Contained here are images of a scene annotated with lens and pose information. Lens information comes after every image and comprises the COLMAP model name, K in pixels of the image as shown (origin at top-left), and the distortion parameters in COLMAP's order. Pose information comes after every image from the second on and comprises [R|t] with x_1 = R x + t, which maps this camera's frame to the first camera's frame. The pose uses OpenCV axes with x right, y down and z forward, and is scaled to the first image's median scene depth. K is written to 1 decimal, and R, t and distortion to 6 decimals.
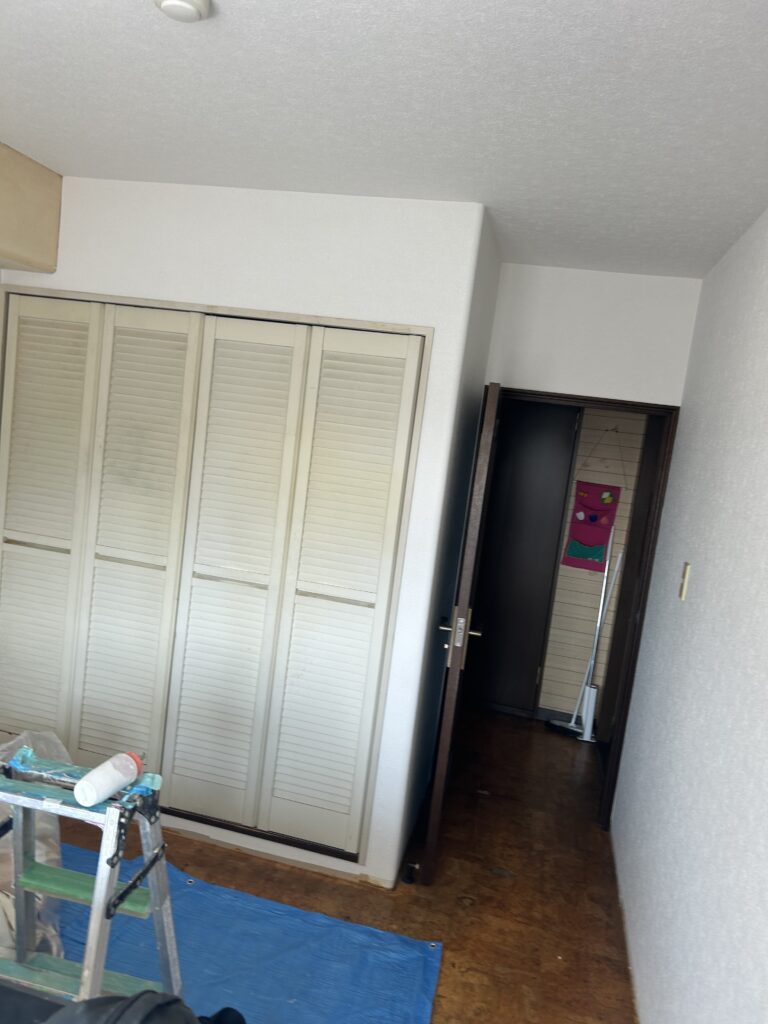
lens RADIAL K [[773.2, 0, 371.1], [0, 773.2, 509.5], [0, 0, 1]] dist [0.048781, -0.049025]
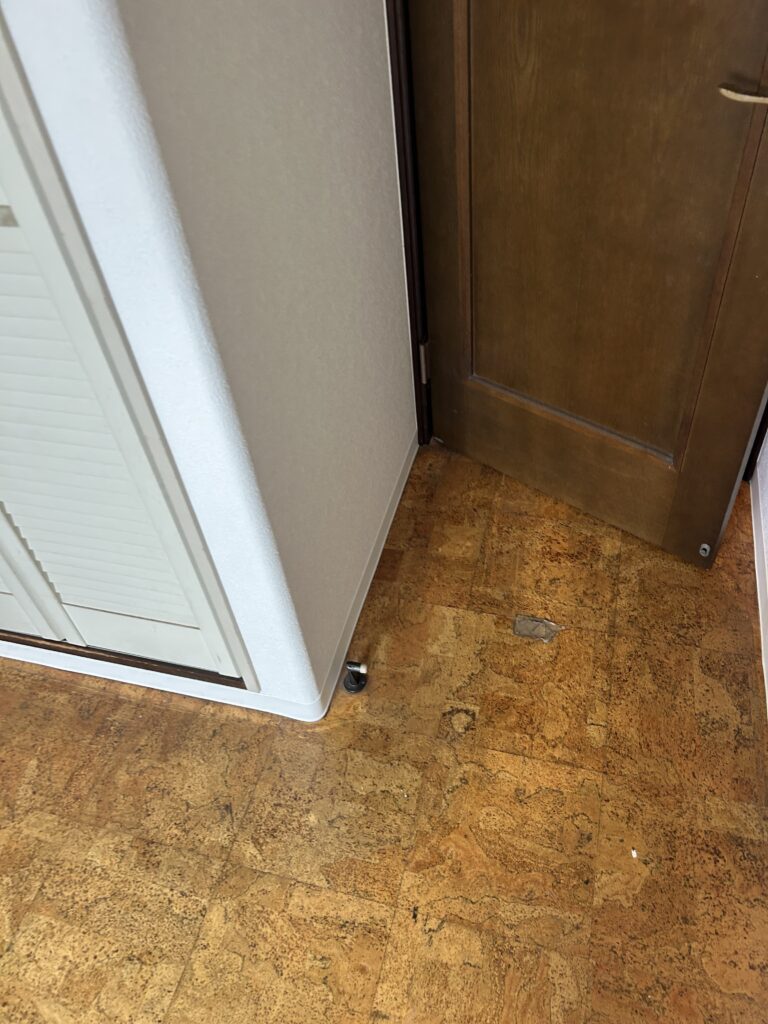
lens RADIAL K [[773.2, 0, 380.1], [0, 773.2, 511.8], [0, 0, 1]] dist [0.048781, -0.049025]
pose [[0.973417, -0.133829, -0.185873, 0.192177], [0.220445, 0.767648, 0.601765, 0.064102], [0.062151, -0.626743, 0.776743, 0.692581]]
